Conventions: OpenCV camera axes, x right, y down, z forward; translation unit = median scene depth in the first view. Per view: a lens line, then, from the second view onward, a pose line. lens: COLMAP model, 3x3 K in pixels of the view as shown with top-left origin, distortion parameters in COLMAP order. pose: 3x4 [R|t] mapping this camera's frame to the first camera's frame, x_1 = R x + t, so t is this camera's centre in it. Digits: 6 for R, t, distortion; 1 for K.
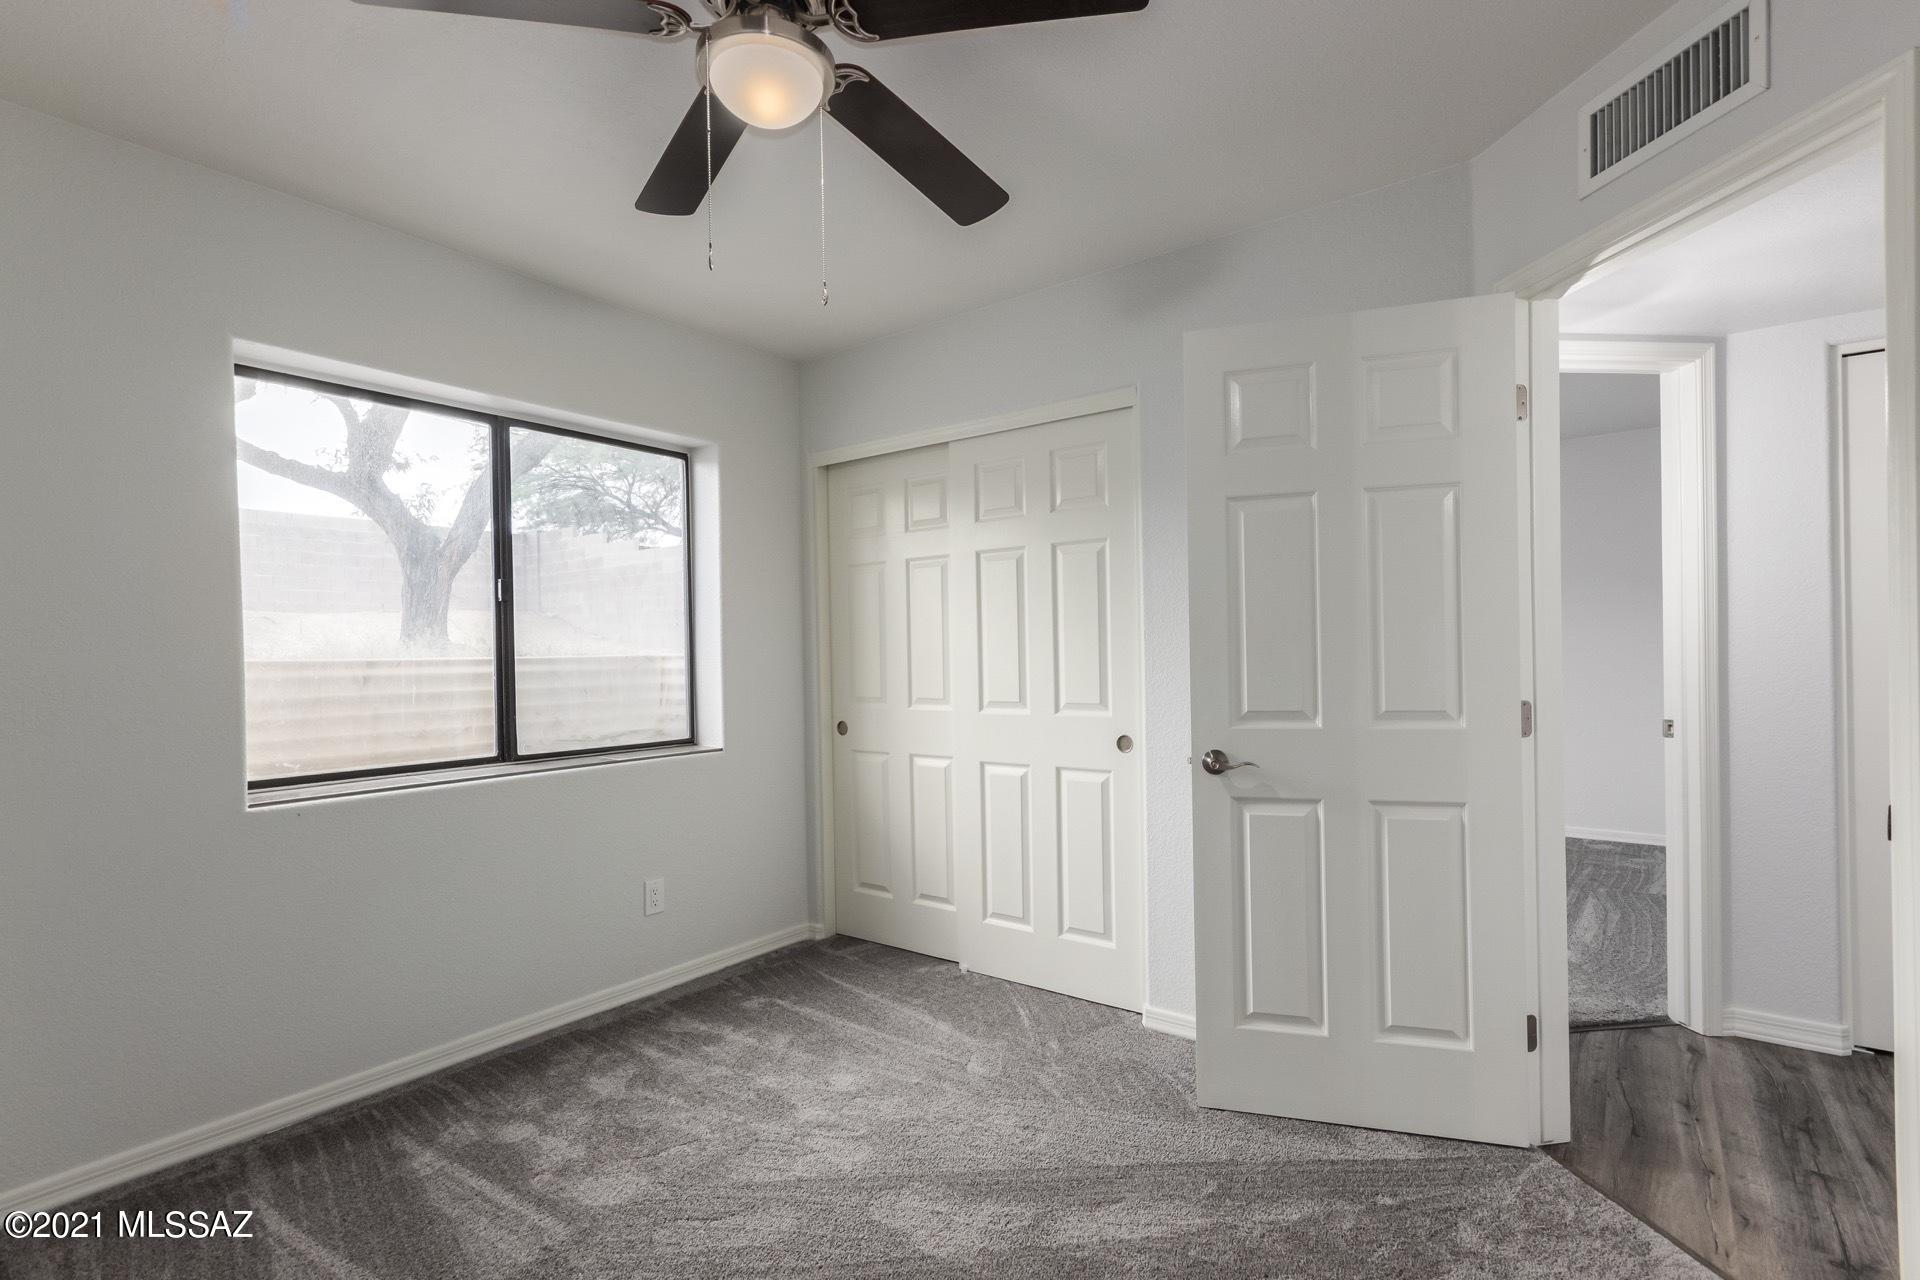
lens RADIAL K [[900.5, 0, 949.8], [0, 900.5, 651.7], [0, 0, 1]] dist [0.005117, -0.000139]
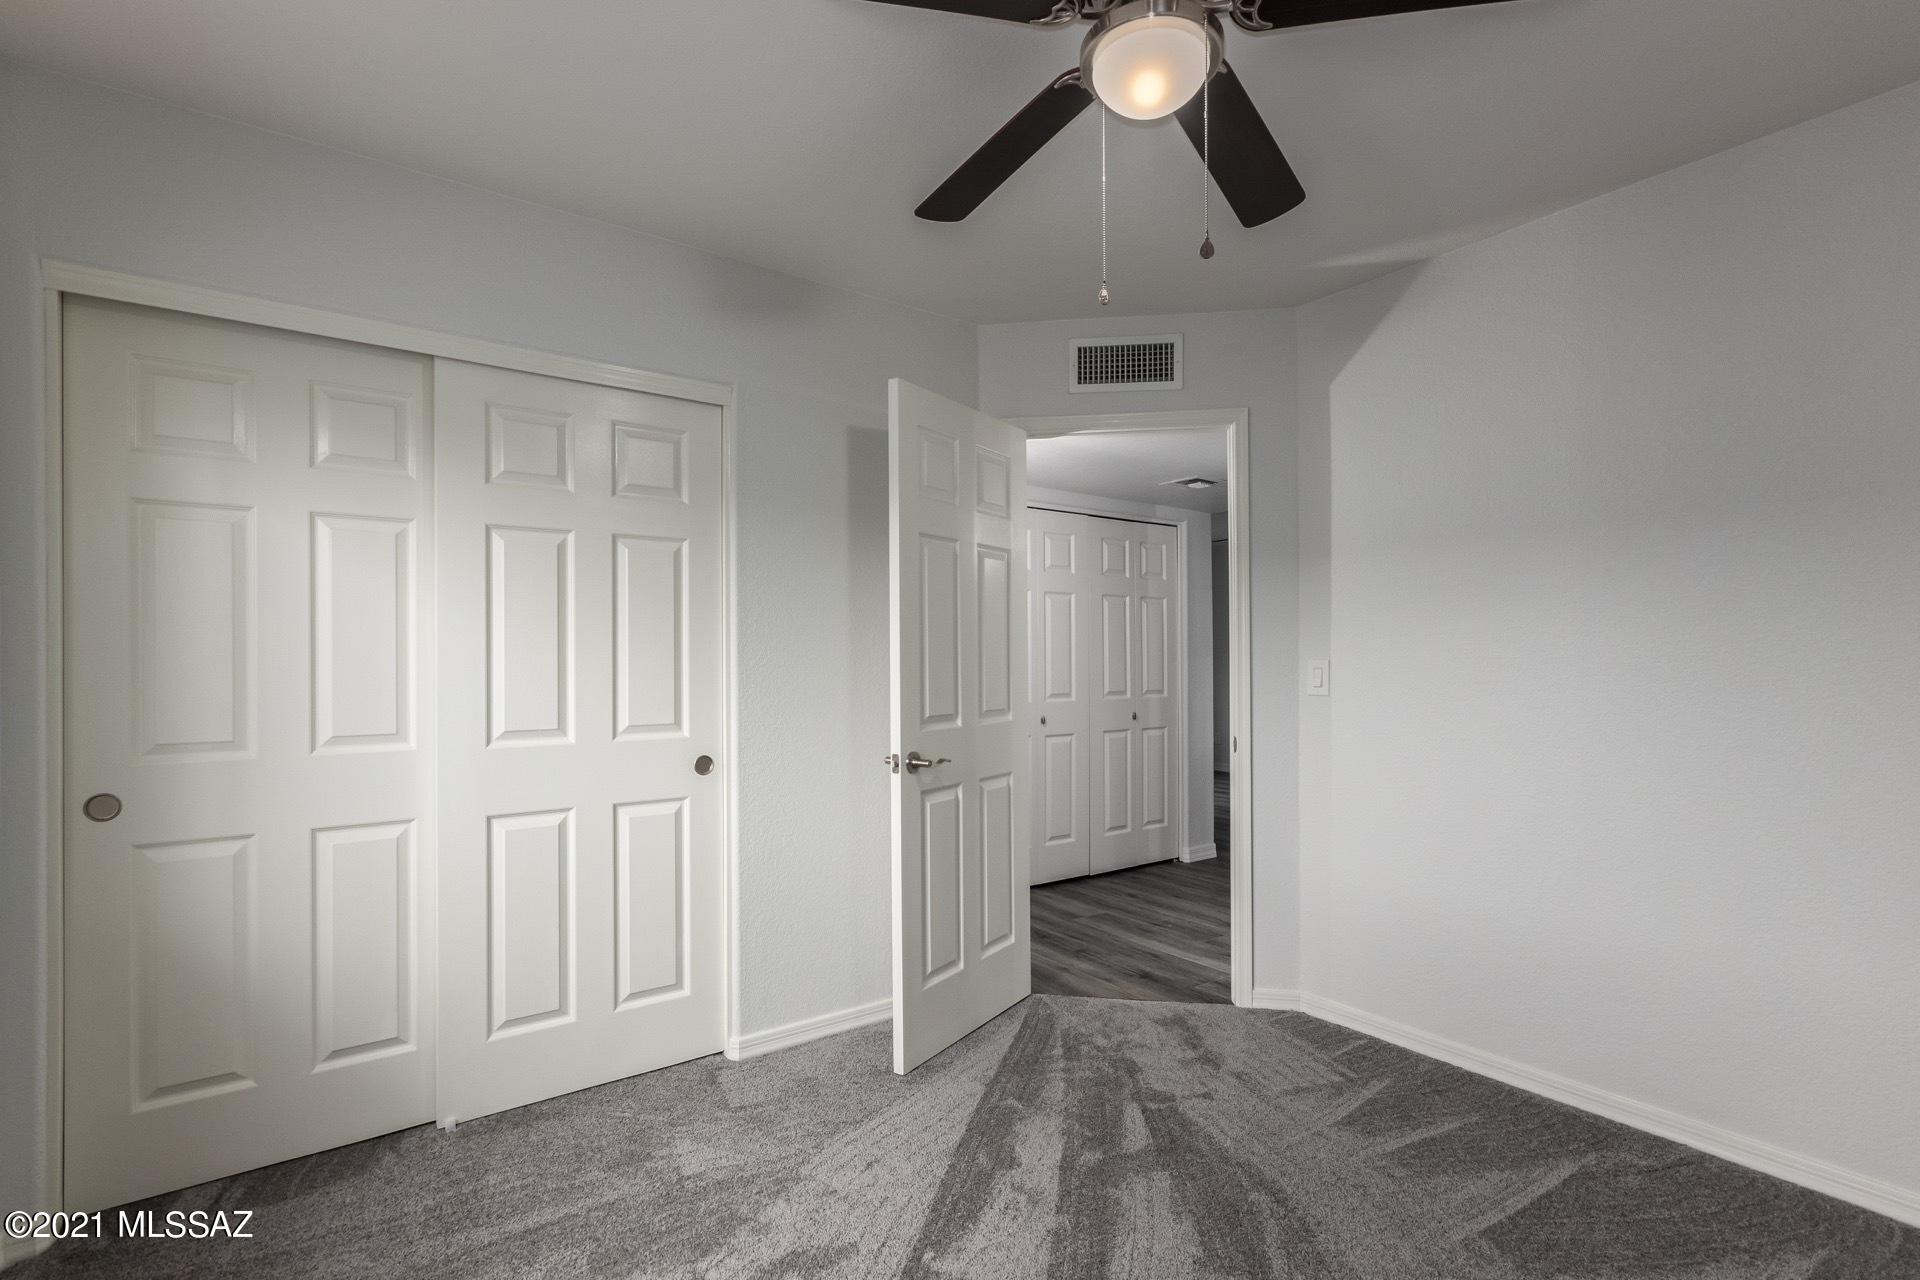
lens RADIAL K [[900.5, 0, 961.0], [0, 900.5, 650.5], [0, 0, 1]] dist [0.005117, -0.000139]
pose [[0.285594, 0.026499, 0.957984, -0.783635], [-0.002635, 0.999636, -0.026865, 0.011043], [-0.958347, 0.005148, 0.285560, 0.614163]]
